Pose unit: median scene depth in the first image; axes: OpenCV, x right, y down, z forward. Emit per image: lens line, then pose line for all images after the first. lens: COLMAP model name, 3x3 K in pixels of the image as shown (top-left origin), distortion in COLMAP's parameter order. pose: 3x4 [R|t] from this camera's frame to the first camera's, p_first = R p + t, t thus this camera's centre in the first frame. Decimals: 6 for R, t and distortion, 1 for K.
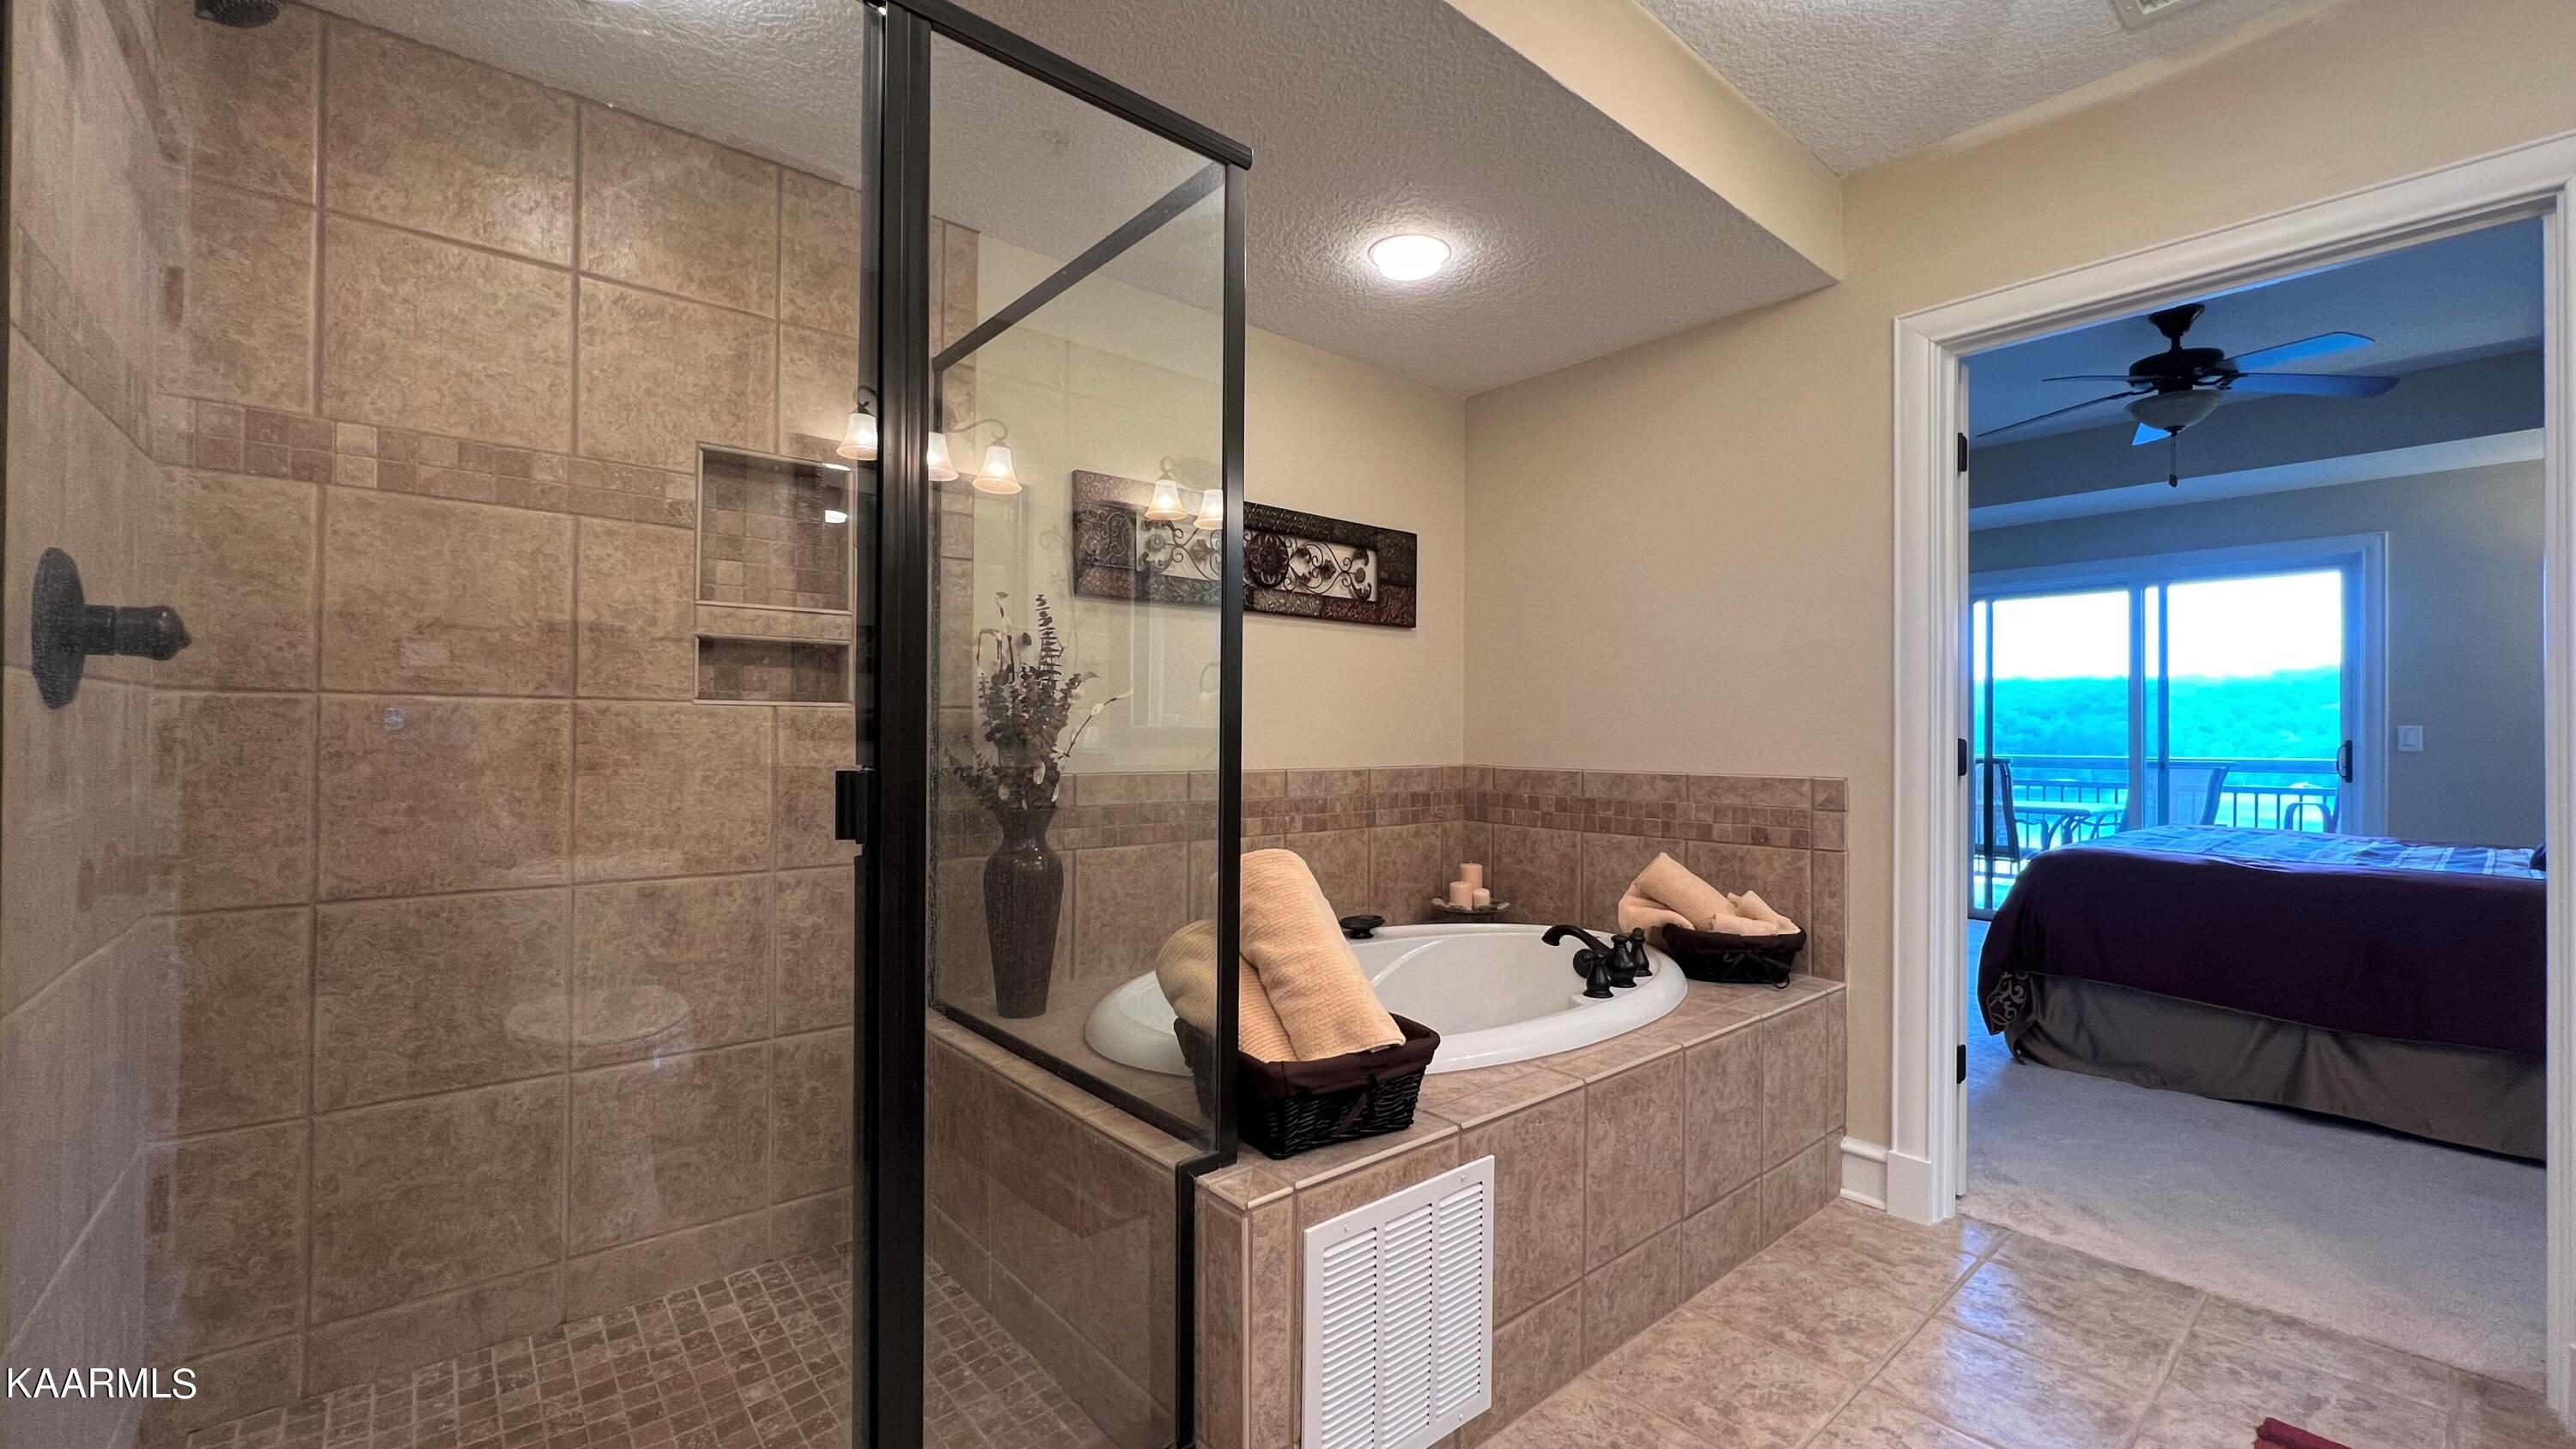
lens RADIAL K [[1019.0, 0, 1212.3], [0, 1019.0, 722.1], [0, 0, 1]] dist [-0.000088, 0.000106]
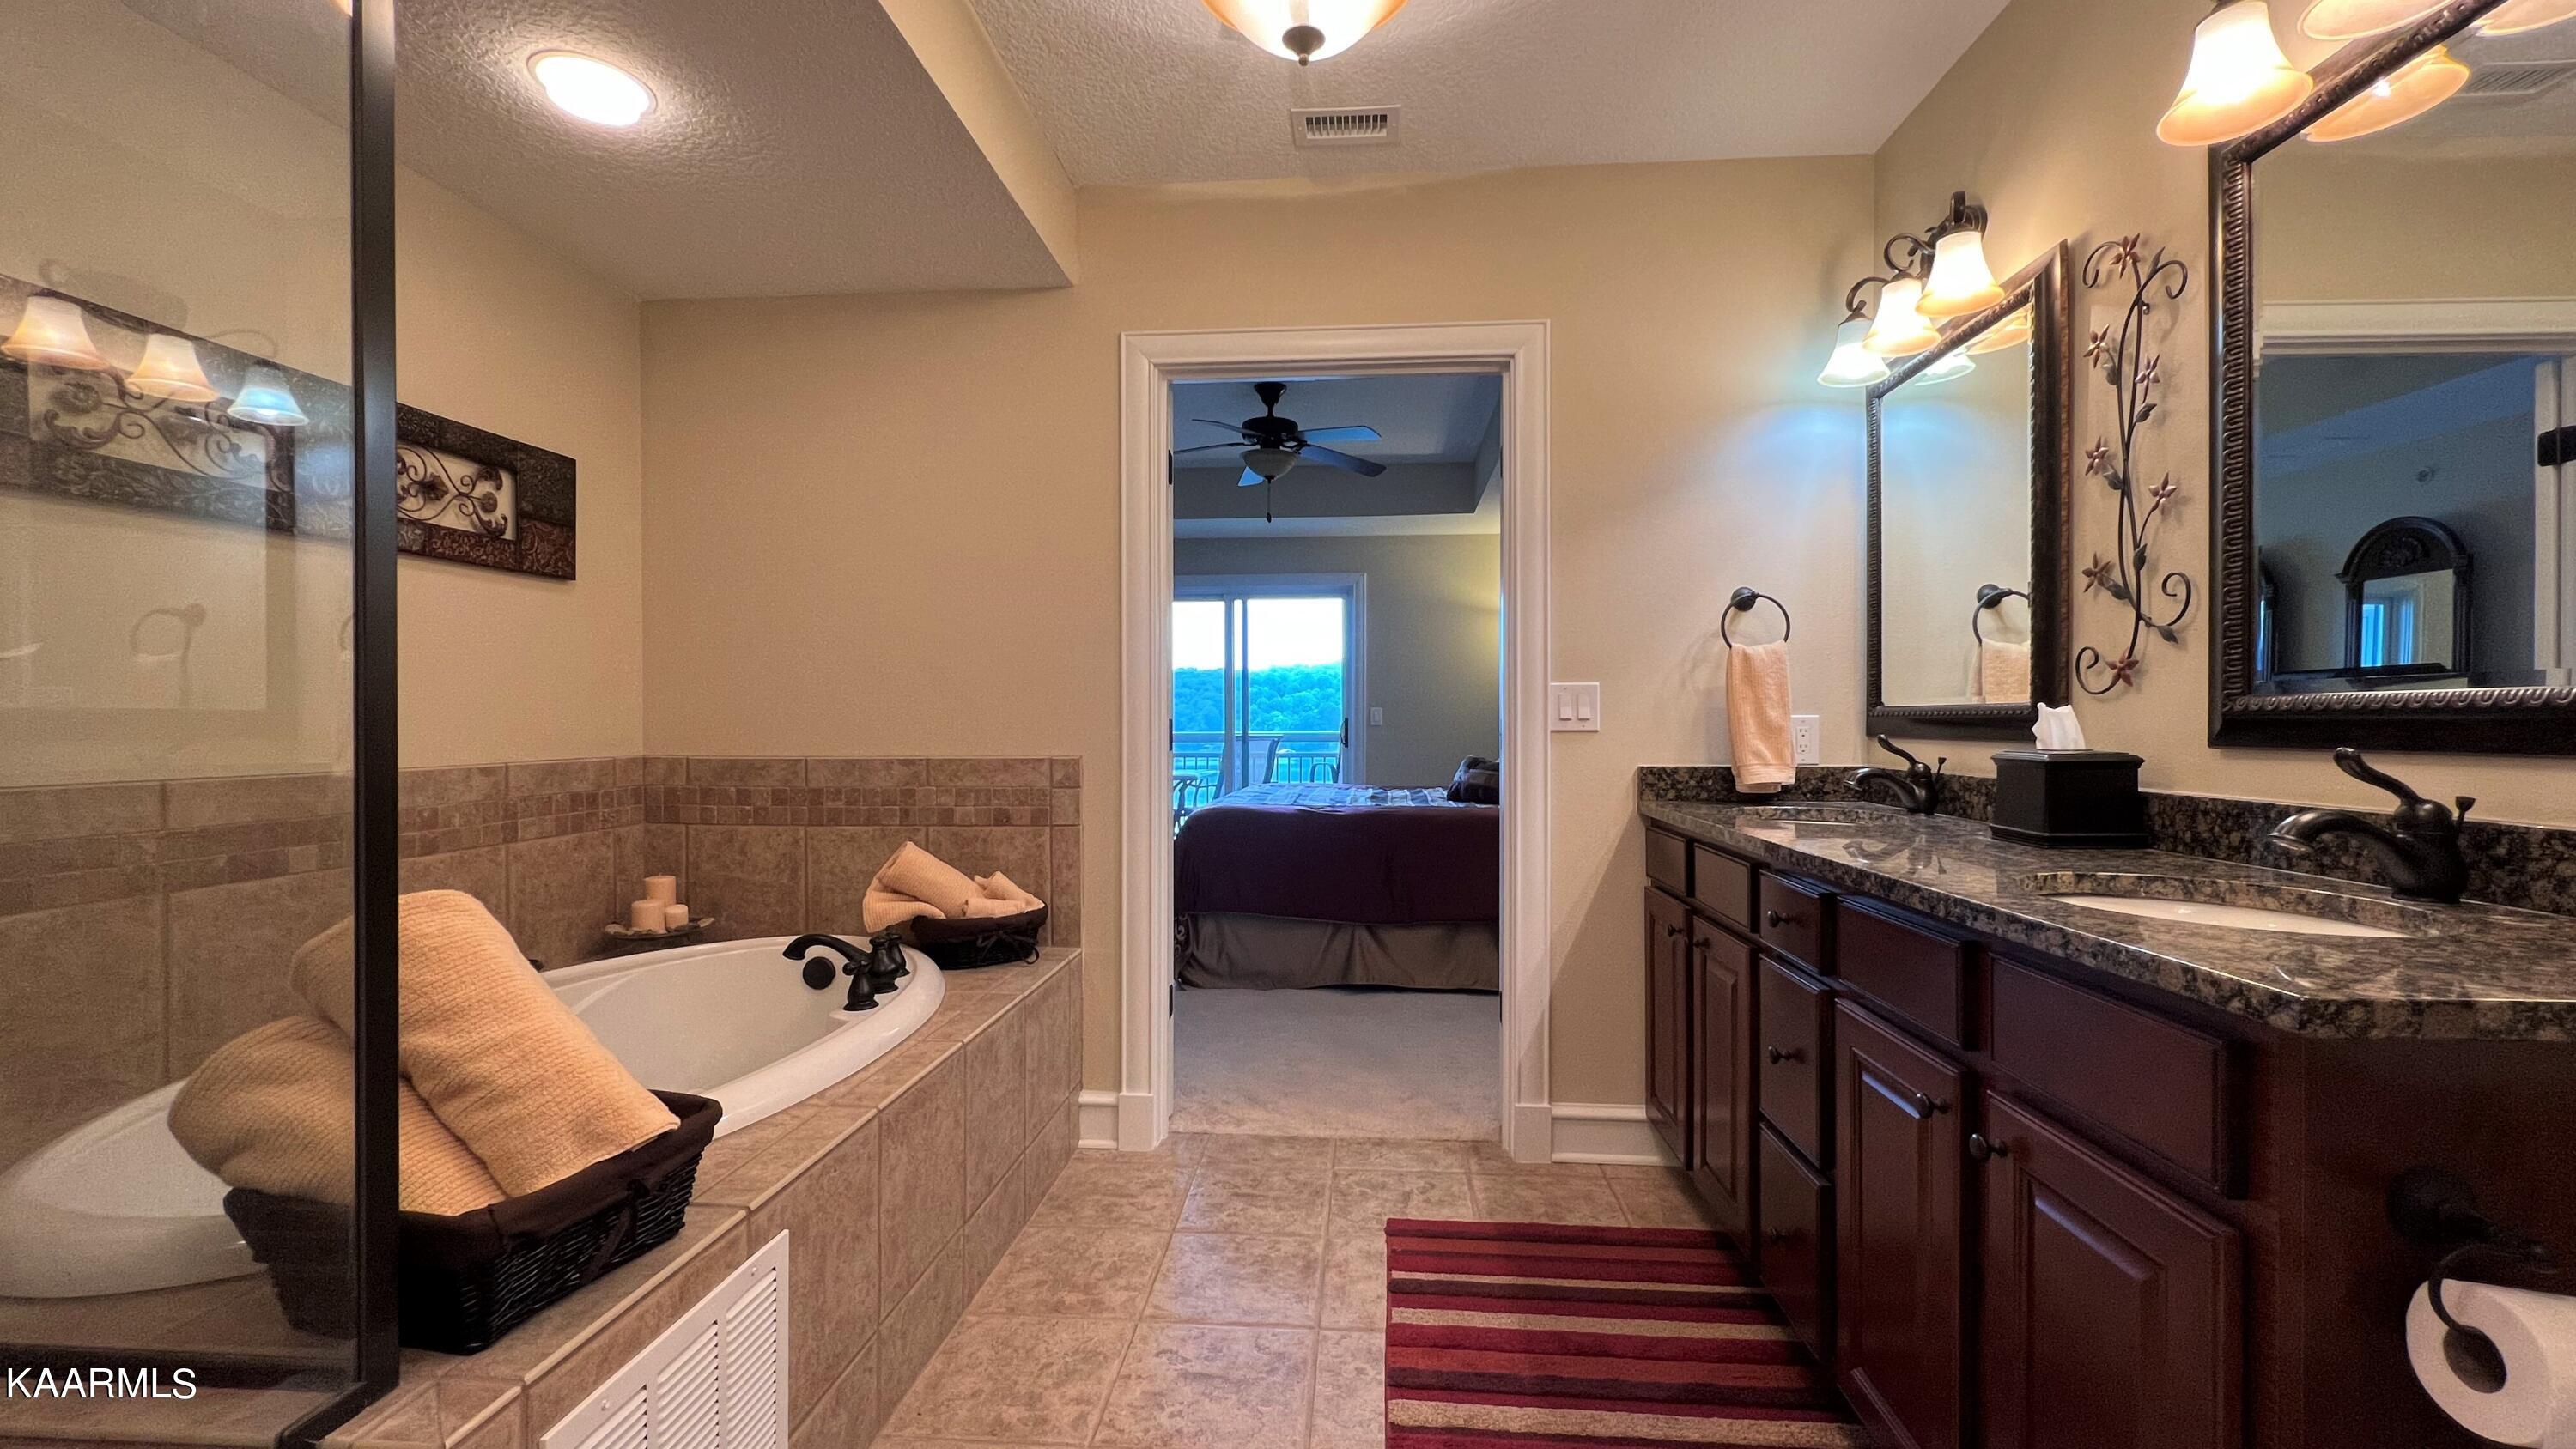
lens RADIAL K [[1070.4, 0, 1288.0], [0, 1070.4, 724.5], [0, 0, 1]] dist [0.000377, 0.000489]
pose [[0.680599, -0.011068, 0.732573, -0.054233], [-0.003296, 0.999830, 0.018167, 0.000392], [-0.732649, -0.014779, 0.680446, 0.085388]]
